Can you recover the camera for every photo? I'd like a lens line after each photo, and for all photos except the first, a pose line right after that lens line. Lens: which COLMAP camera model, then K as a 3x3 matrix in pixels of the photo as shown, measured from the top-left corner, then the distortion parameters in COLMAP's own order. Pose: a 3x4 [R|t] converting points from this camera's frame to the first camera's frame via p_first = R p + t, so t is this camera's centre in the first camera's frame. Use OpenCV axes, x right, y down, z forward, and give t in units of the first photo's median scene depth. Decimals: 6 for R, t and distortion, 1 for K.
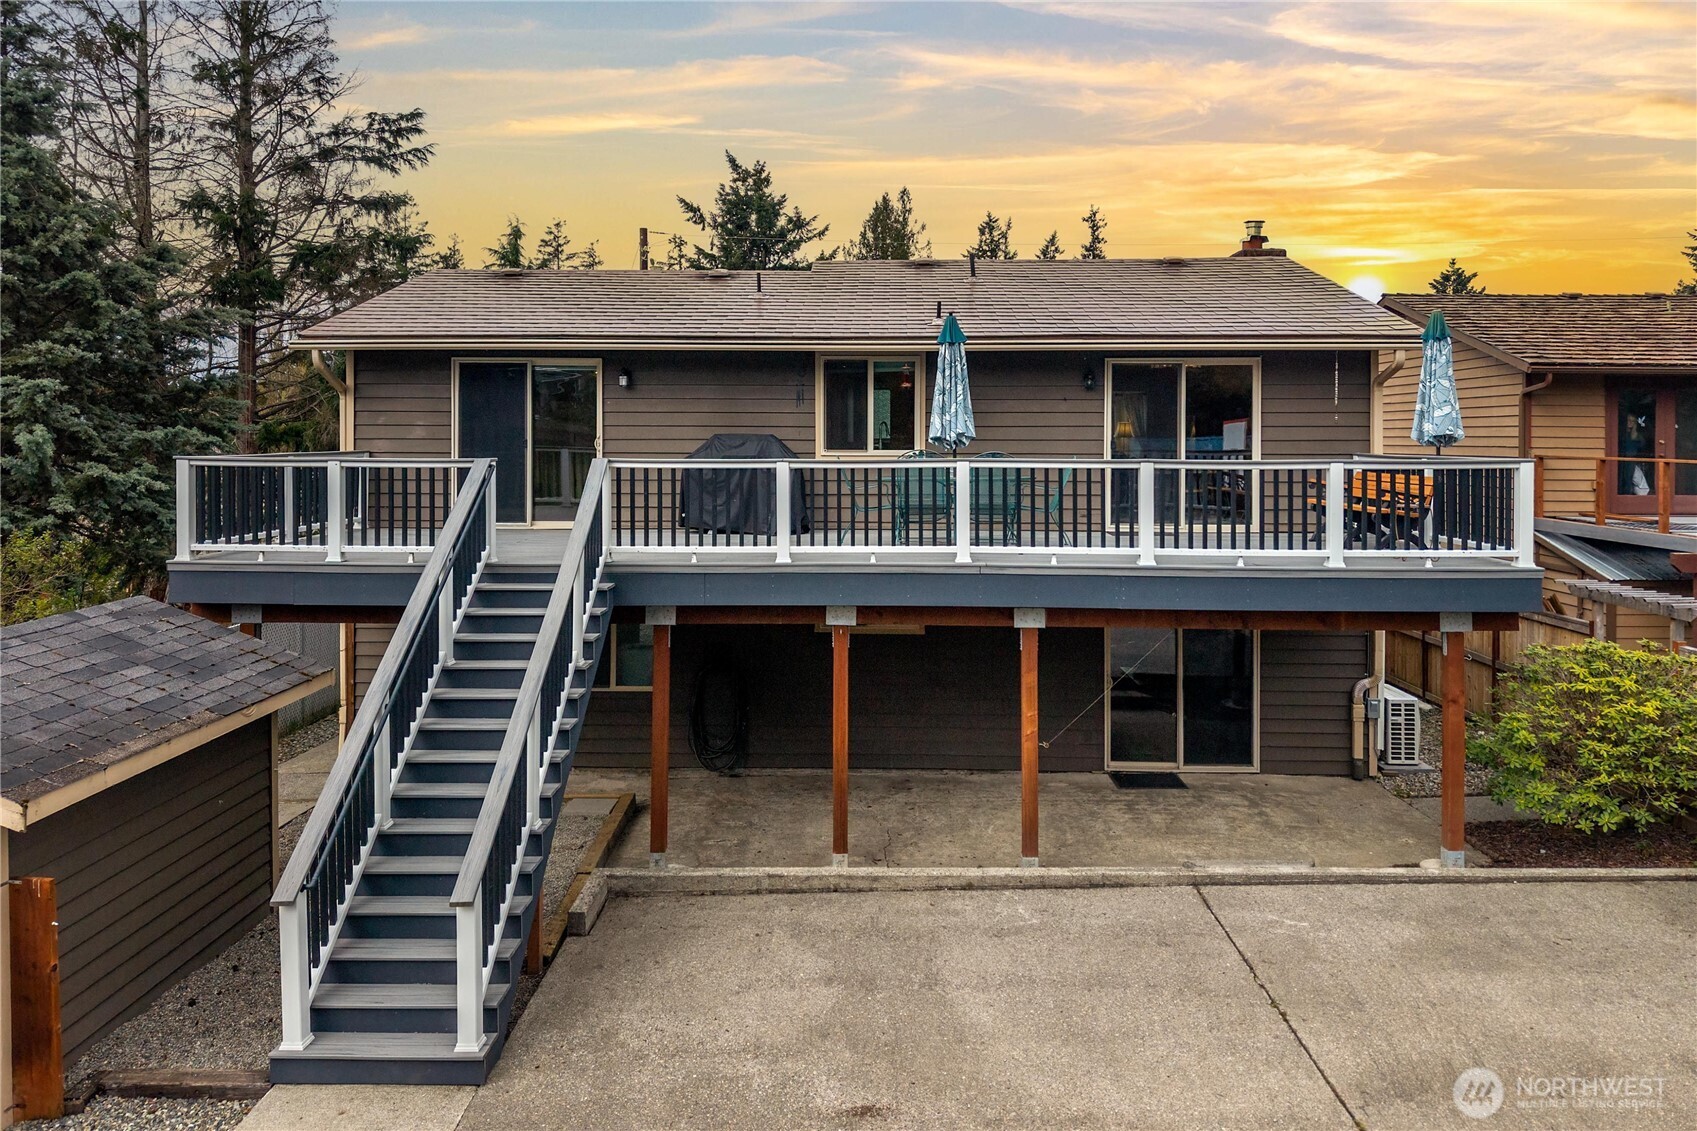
lens RADIAL K [[1160.9, 0, 844.4], [0, 1160.9, 437.0], [0, 0, 1]] dist [0.022574, -0.026887]
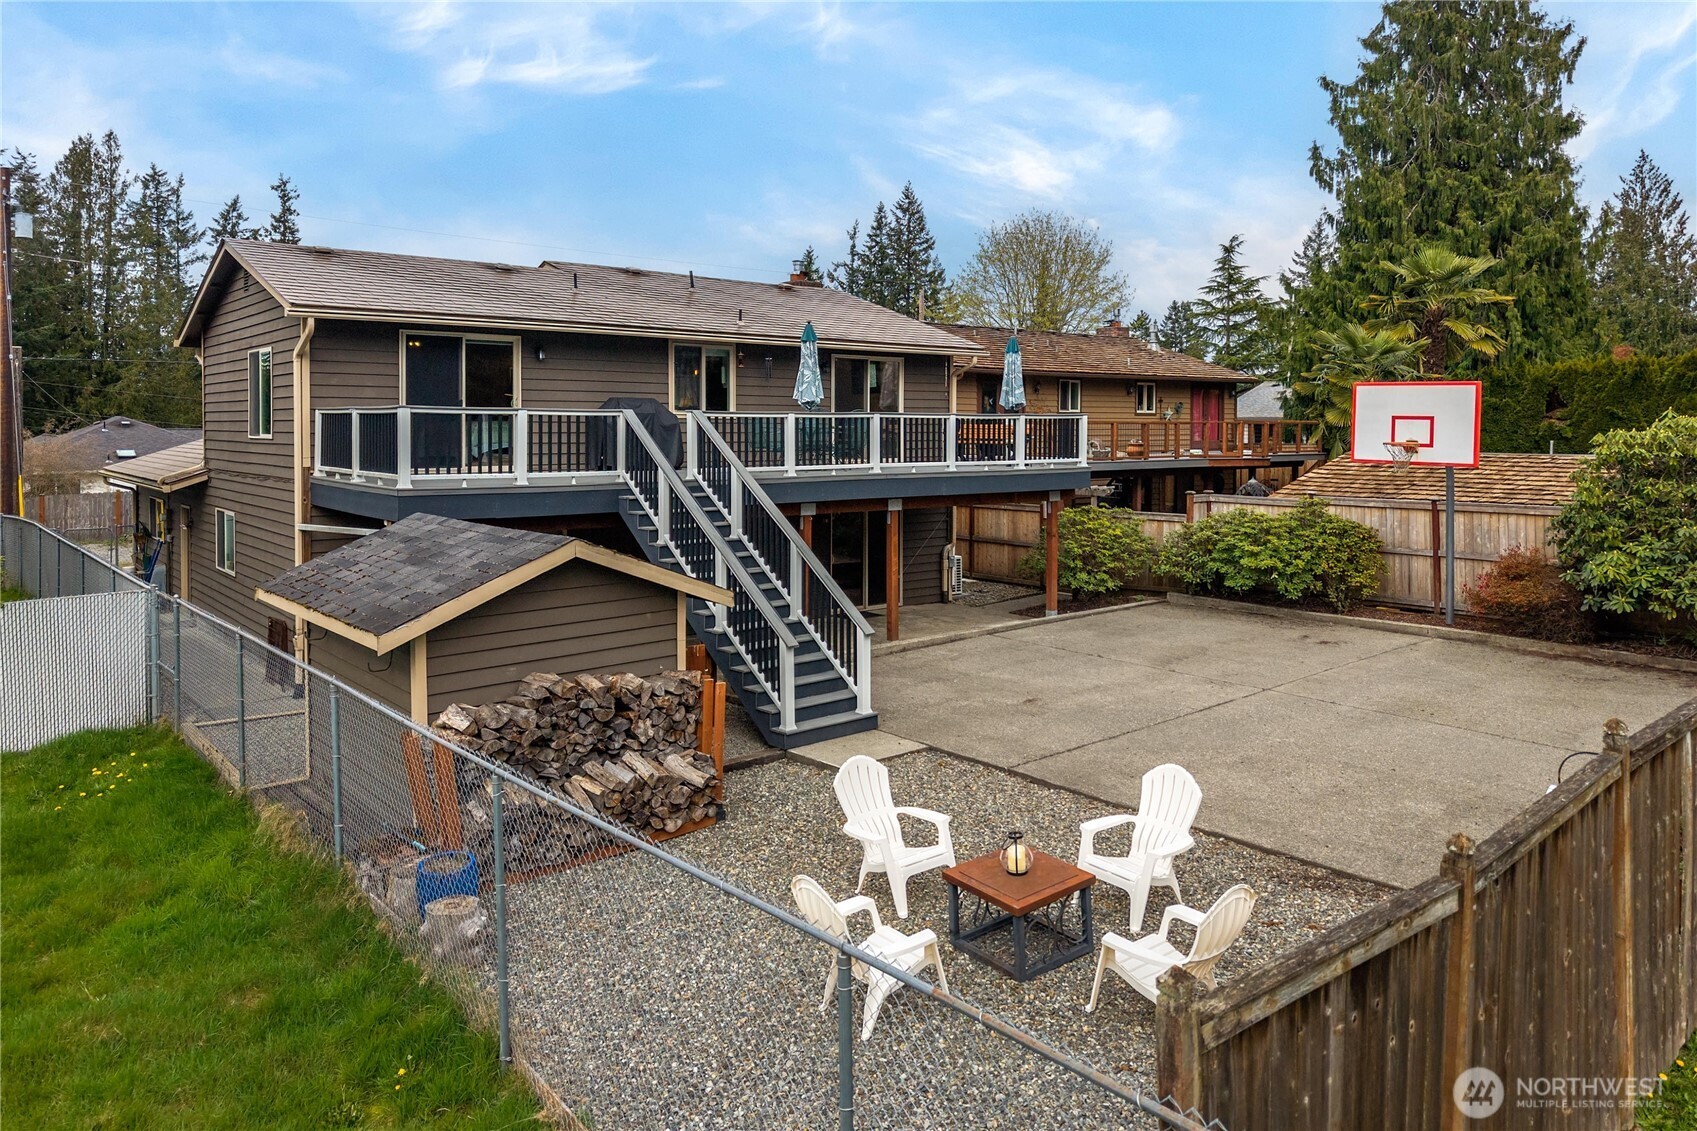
lens RADIAL K [[1160.9, 0, 830.1], [0, 1160.9, 459.0], [0, 0, 1]] dist [0.022574, -0.026887]
pose [[0.763592, -0.019445, 0.645407, -0.781189], [-0.001390, 0.999495, 0.031757, 0.025688], [-0.645698, -0.025147, 0.763179, -0.193643]]
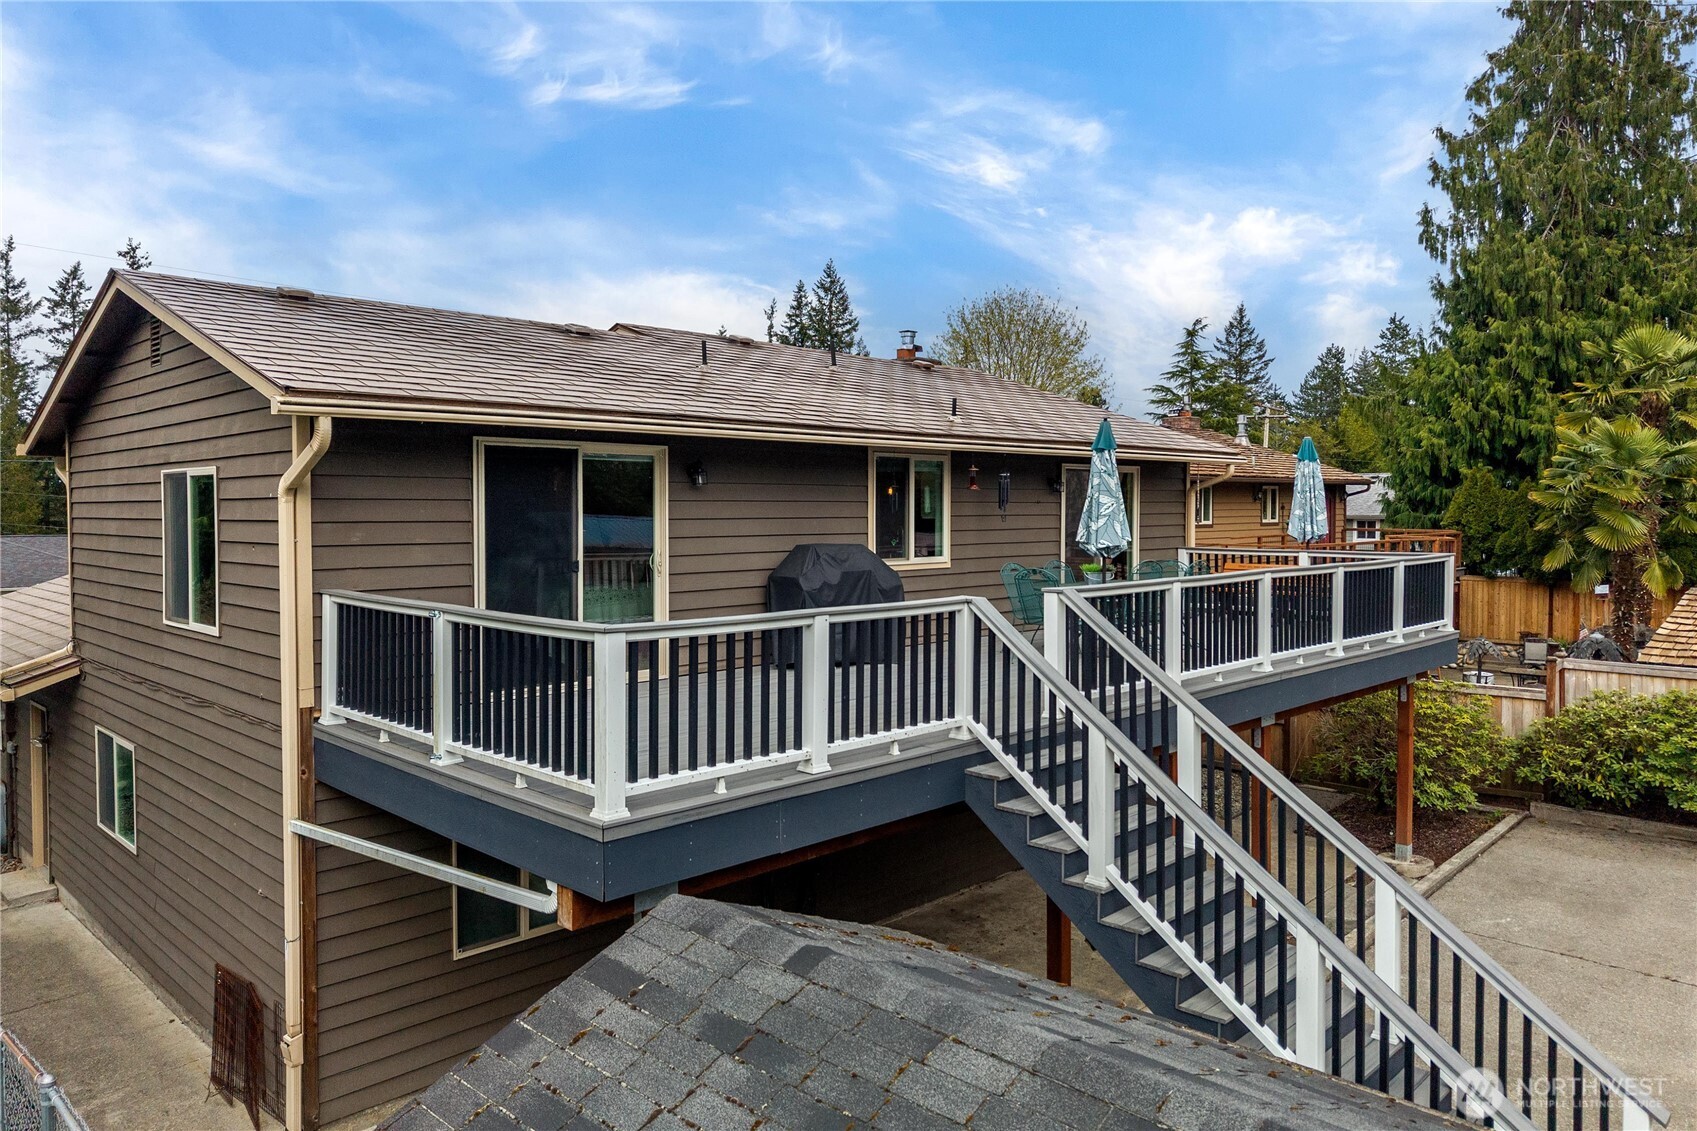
lens RADIAL K [[1160.9, 0, 845.6], [0, 1160.9, 544.2], [0, 0, 1]] dist [0.022574, -0.026887]
pose [[0.685962, -0.027077, 0.727133, -0.672259], [0.003975, 0.999432, 0.033467, -0.030159], [-0.727626, -0.020067, 0.685680, 0.419090]]
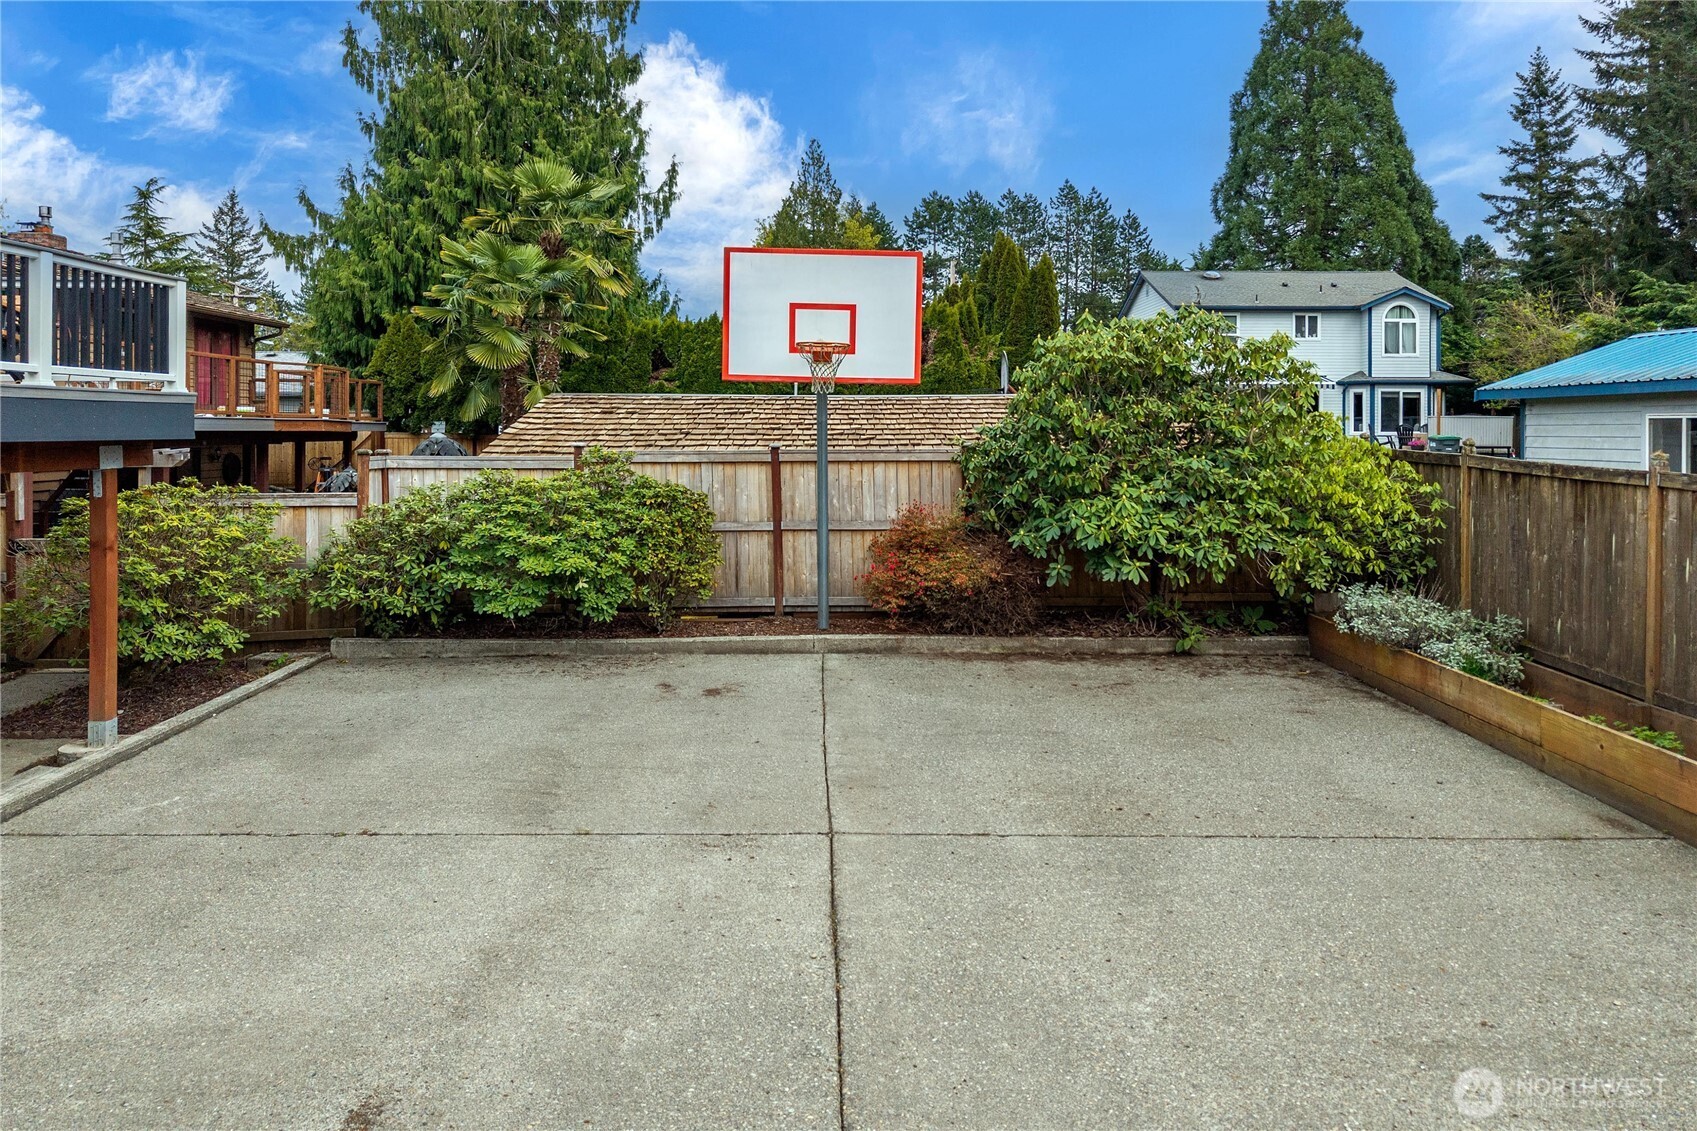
lens RADIAL K [[1160.9, 0, 862.2], [0, 1160.9, 444.0], [0, 0, 1]] dist [0.022574, -0.026887]
pose [[-0.045437, -0.012771, 0.998886, -0.279325], [-0.005277, 0.999907, 0.012544, 0.101482], [-0.998953, -0.004701, -0.045501, 0.359572]]
